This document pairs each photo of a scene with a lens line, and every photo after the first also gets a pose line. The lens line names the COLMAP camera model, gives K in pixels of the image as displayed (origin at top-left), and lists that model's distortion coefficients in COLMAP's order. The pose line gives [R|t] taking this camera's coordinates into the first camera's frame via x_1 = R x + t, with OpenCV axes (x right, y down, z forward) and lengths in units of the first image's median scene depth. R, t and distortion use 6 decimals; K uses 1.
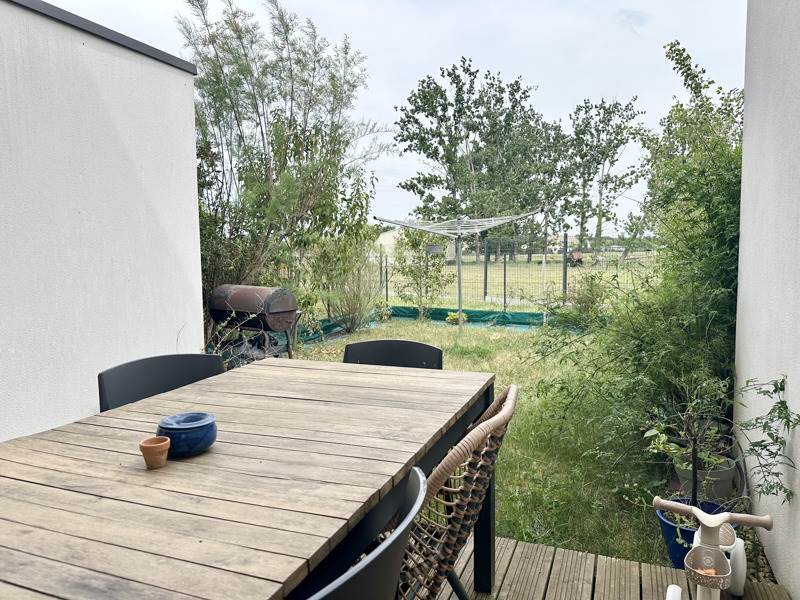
lens RADIAL K [[566.5, 0, 398.7], [0, 566.5, 297.7], [0, 0, 1]] dist [0.007008, -0.004641]
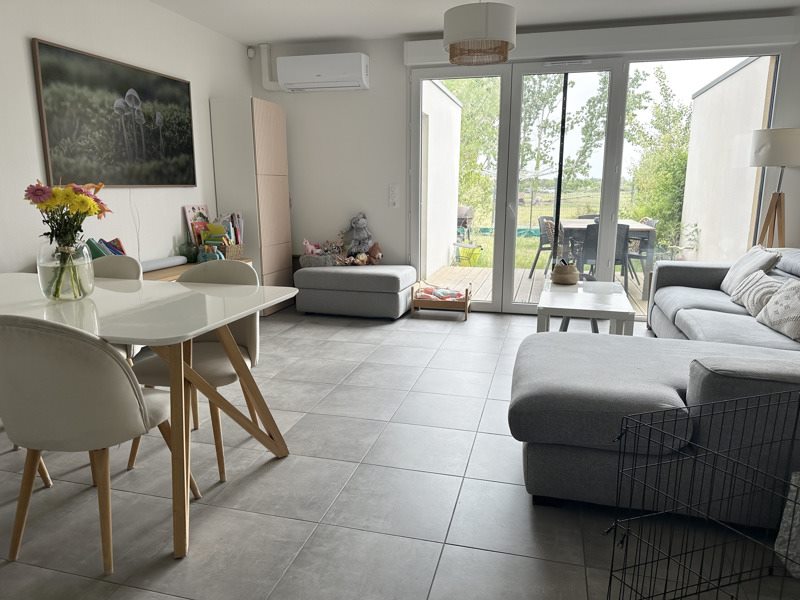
lens RADIAL K [[566.5, 0, 399.9], [0, 566.5, 304.0], [0, 0, 1]] dist [0.007008, -0.004641]
pose [[0.991938, -0.006565, 0.126553, -0.046868], [-0.008331, 0.993118, 0.116819, 0.006557], [-0.126449, -0.116931, 0.985057, -0.067276]]
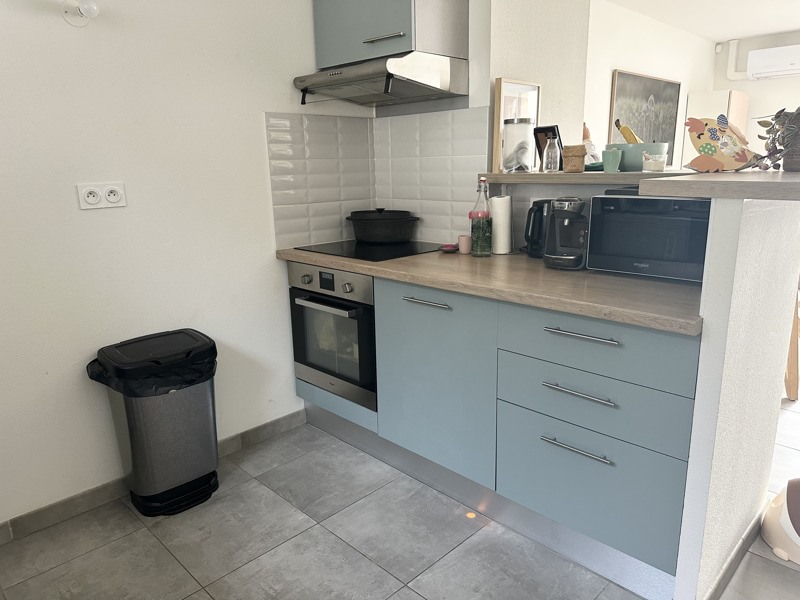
lens RADIAL K [[566.5, 0, 400.6], [0, 566.5, 299.4], [0, 0, 1]] dist [0.007008, -0.004641]
pose [[0.920146, 0.088957, -0.381336, -0.148381], [-0.027298, 0.986057, 0.164156, 0.011623], [0.390622, -0.140638, 0.909745, -0.198964]]
